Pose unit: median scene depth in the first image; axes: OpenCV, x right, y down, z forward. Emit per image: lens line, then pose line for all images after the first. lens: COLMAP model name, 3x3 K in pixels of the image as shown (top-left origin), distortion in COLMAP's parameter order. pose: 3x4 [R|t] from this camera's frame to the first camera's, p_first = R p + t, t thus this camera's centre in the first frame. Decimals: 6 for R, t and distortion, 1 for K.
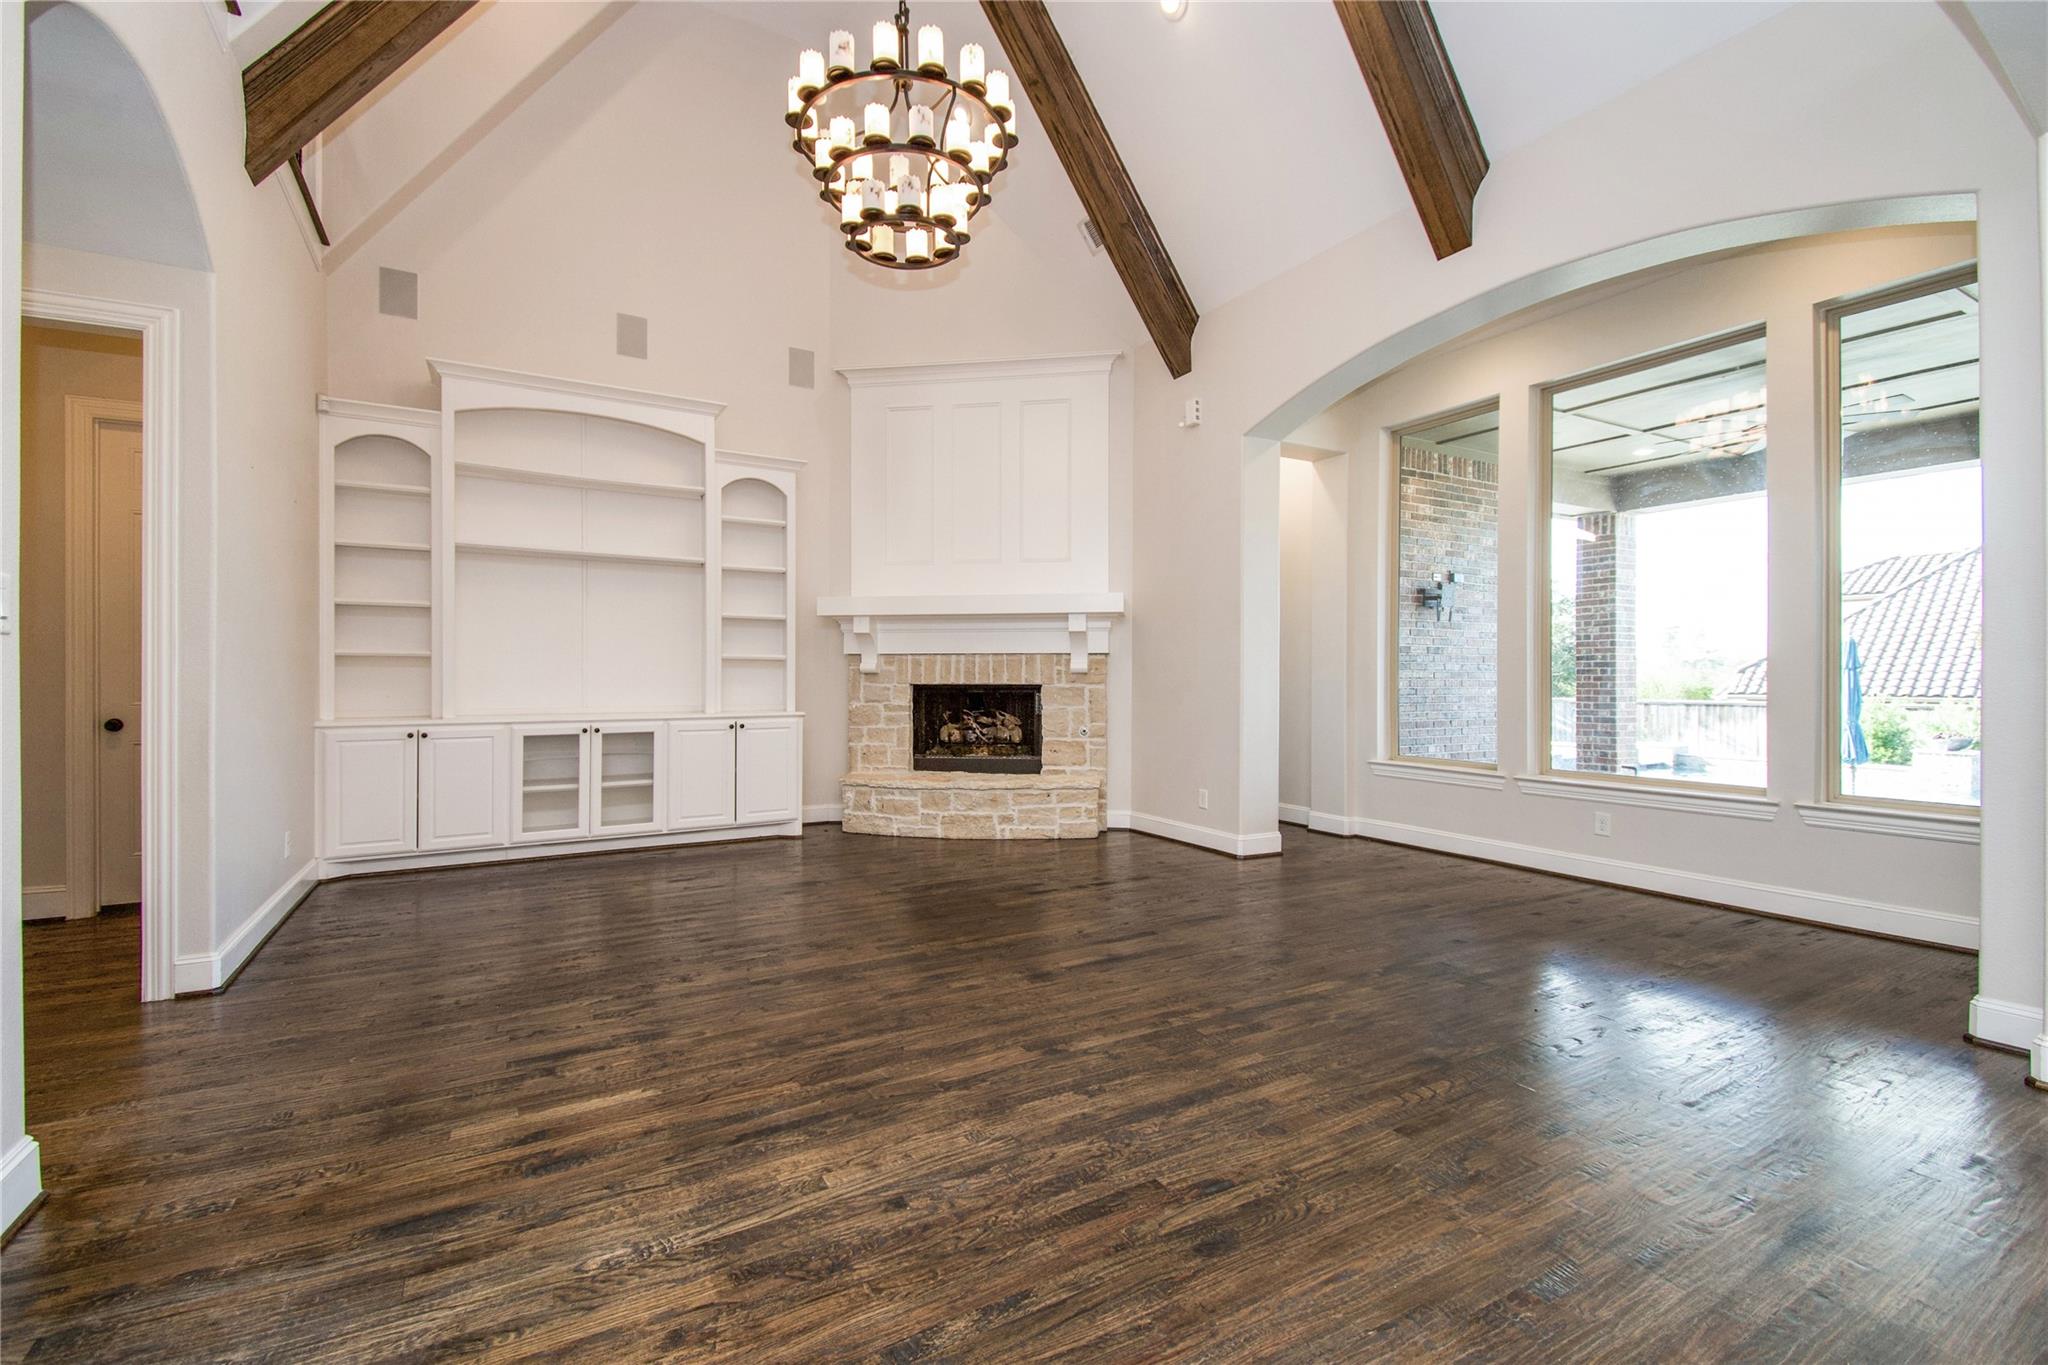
lens RADIAL K [[889.2, 0, 1024.0], [0, 889.2, 682.5], [0, 0, 1]] dist [0.024680, -0.000094]
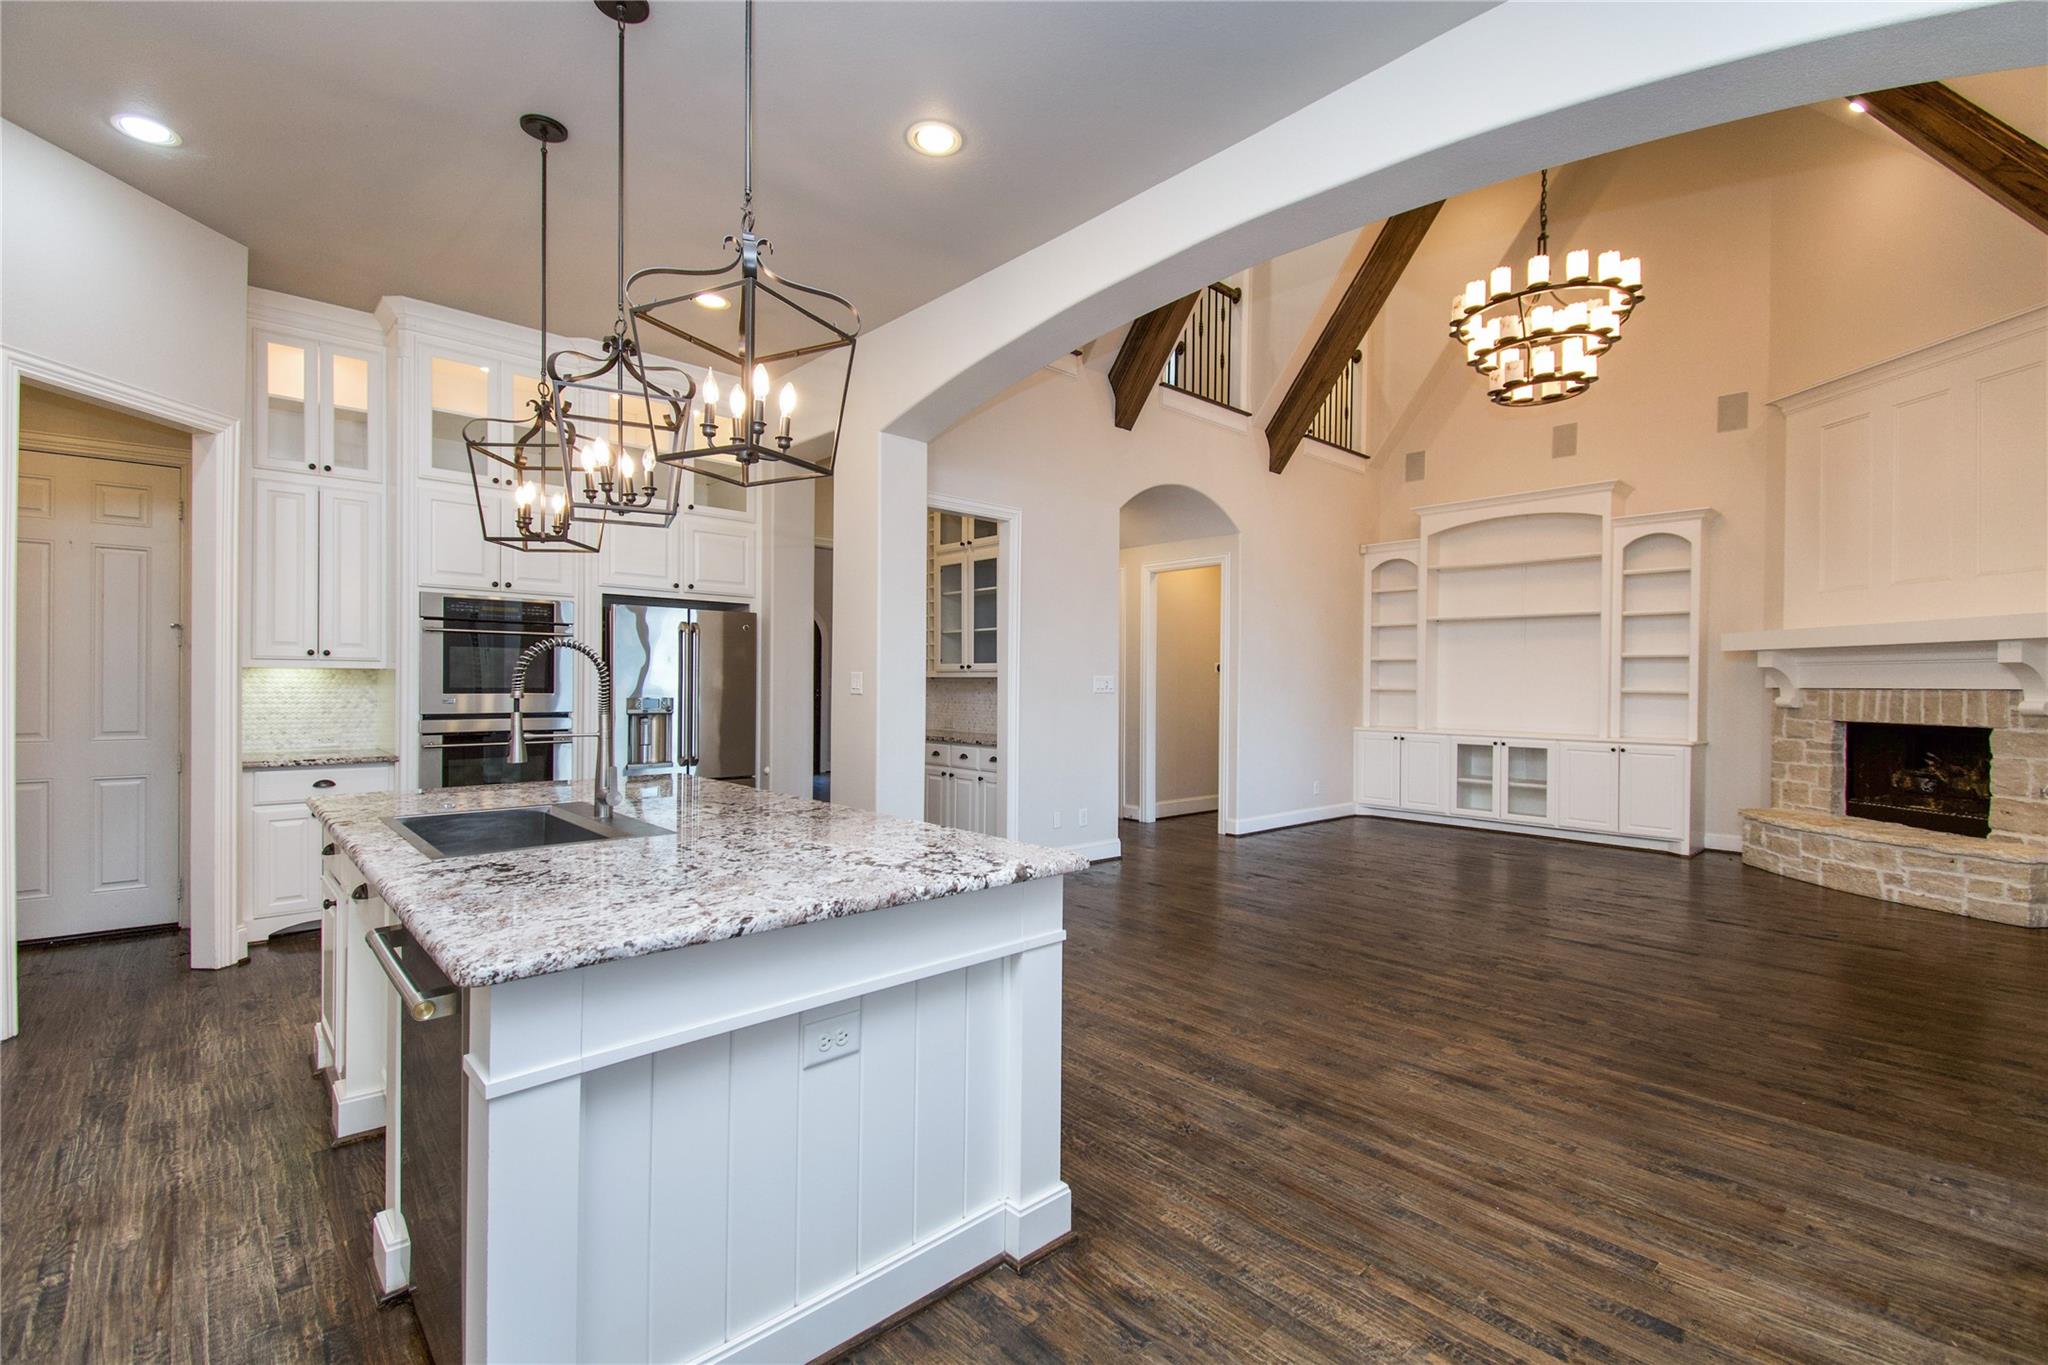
lens RADIAL K [[913.3, 0, 977.2], [0, 913.3, 687.4], [0, 0, 1]] dist [0.001829, -0.011135]
pose [[0.175598, 0.008390, -0.984426, 0.731180], [-0.014753, 0.999874, 0.005890, -0.028662], [0.984351, 0.013489, 0.175700, -0.050359]]
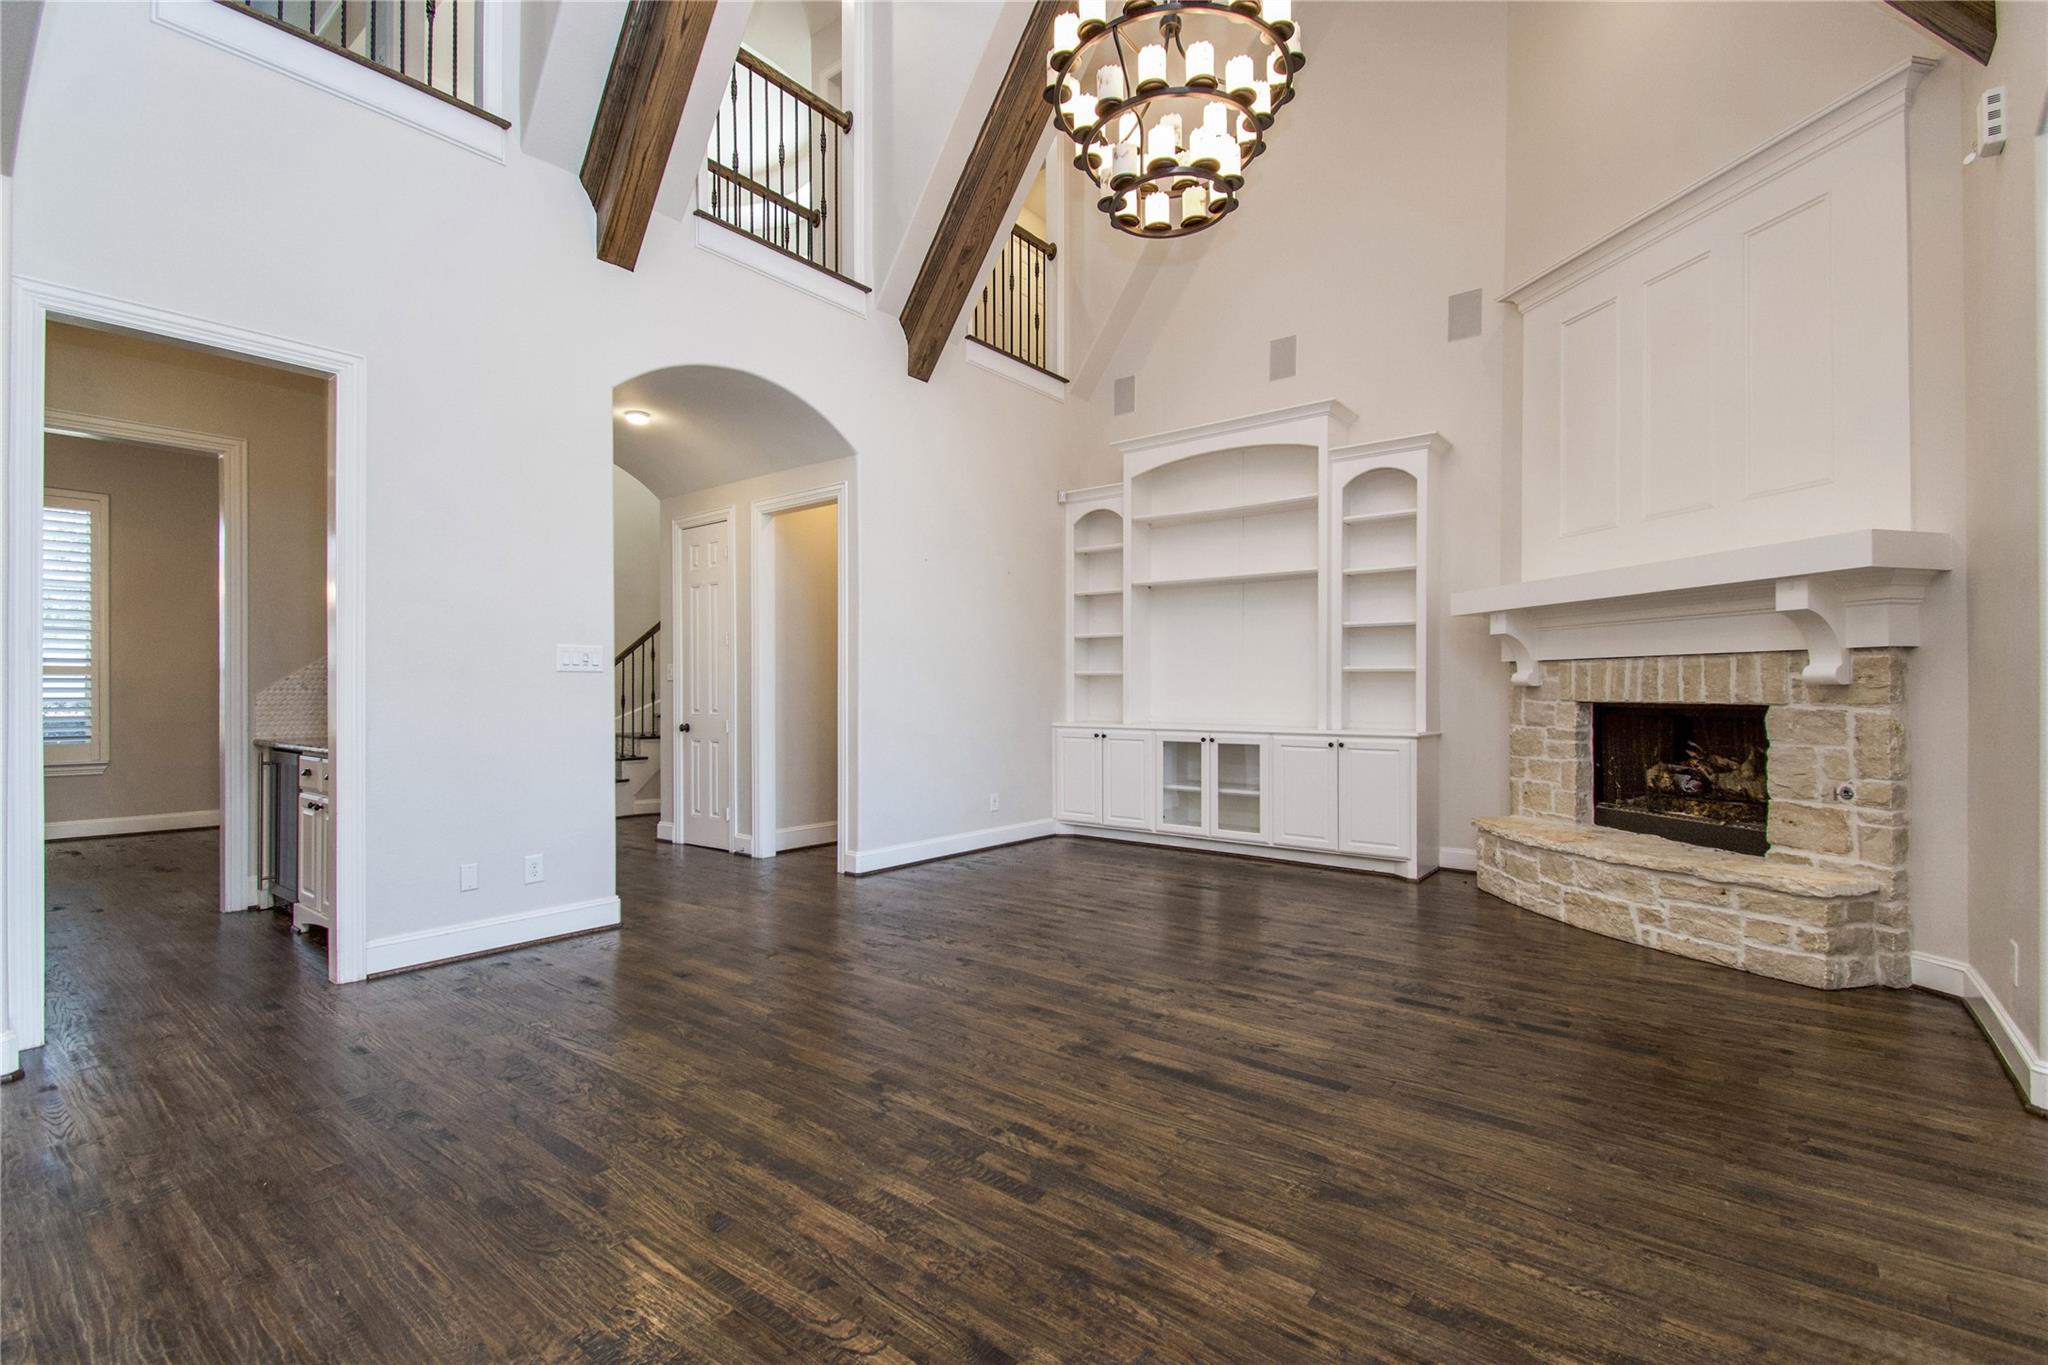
lens RADIAL K [[921.3, 0, 1024.1], [0, 921.3, 685.9], [0, 0, 1]] dist [0.055594, -0.036641]
pose [[0.362477, -0.003343, -0.931987, 0.463941], [-0.006727, 0.999958, -0.006203, -0.003609], [0.931968, 0.008518, 0.362440, 0.358288]]
